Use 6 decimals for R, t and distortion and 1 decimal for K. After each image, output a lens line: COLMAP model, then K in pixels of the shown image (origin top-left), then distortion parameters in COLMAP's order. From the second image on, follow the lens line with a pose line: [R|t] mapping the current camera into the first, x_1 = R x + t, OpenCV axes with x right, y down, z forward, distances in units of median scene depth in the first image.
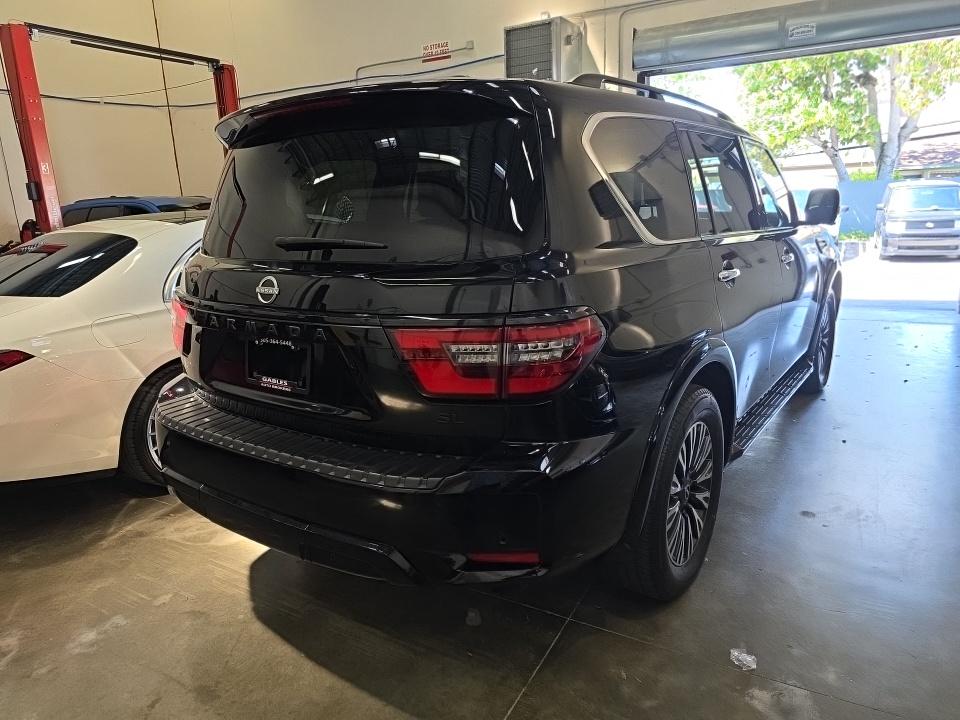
lens RADIAL K [[641.9, 0, 475.7], [0, 641.9, 360.1], [0, 0, 1]] dist [0.017124, 0.000419]
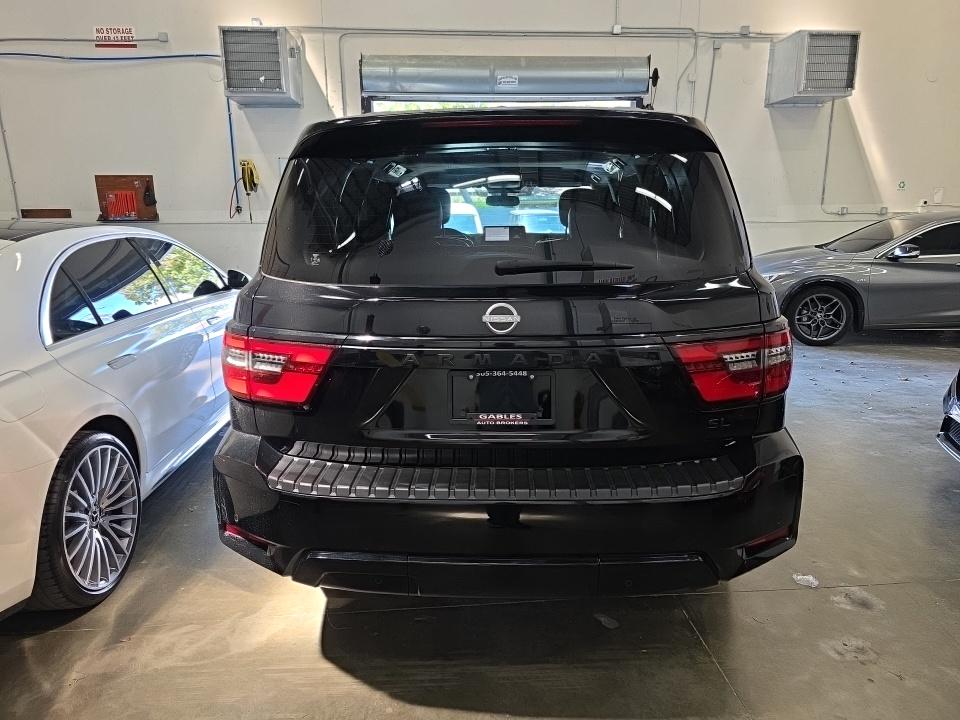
lens RADIAL K [[643.3, 0, 480.5], [0, 643.3, 348.9], [0, 0, 1]] dist [0.045705, -0.039330]
pose [[0.833463, -0.085868, 0.545862, -0.511951], [0.107768, 0.994143, -0.008161, -0.036457], [-0.541964, 0.065629, 0.837835, 0.147248]]
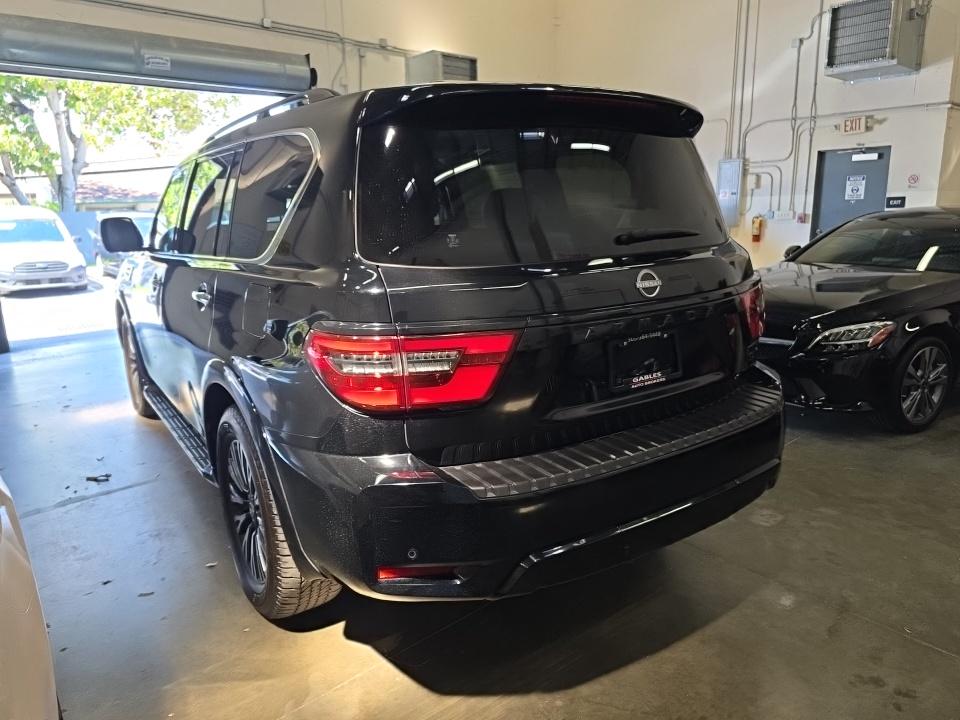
lens RADIAL K [[642.5, 0, 483.3], [0, 642.5, 355.9], [0, 0, 1]] dist [0.040677, -0.033154]
pose [[0.352080, -0.179326, 0.918630, -0.797011], [0.232896, 0.967390, 0.099583, -0.094896], [-0.906531, 0.178884, 0.382363, 0.521552]]
